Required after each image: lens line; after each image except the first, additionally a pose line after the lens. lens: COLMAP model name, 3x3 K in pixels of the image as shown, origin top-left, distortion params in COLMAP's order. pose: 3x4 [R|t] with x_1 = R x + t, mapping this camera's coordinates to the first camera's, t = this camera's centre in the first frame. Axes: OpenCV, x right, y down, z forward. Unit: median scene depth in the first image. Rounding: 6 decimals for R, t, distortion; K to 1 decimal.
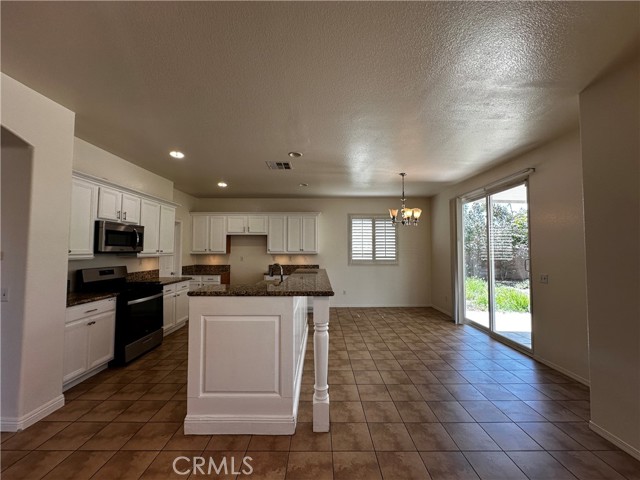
lens RADIAL K [[255.7, 0, 316.6], [0, 255.7, 240.9], [0, 0, 1]] dist [-0.003921, 0.001208]
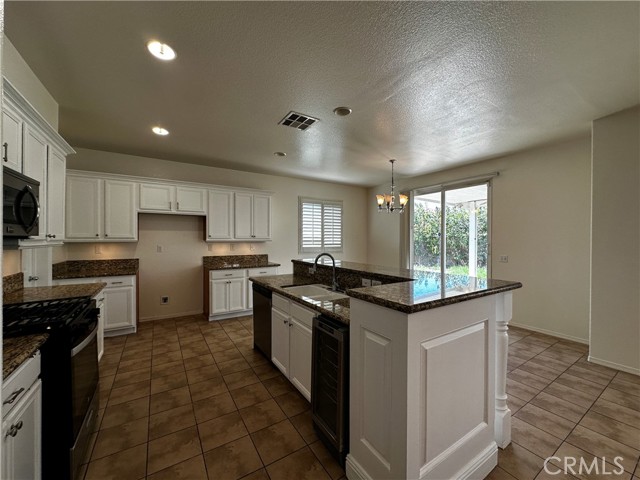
lens RADIAL K [[255.7, 0, 322.3], [0, 255.7, 240.8], [0, 0, 1]] dist [-0.003921, 0.001208]
pose [[0.840698, -0.003491, 0.541492, -0.302541], [-0.020968, 0.999019, 0.038995, 0.012975], [-0.541097, -0.044137, 0.839801, 0.204815]]
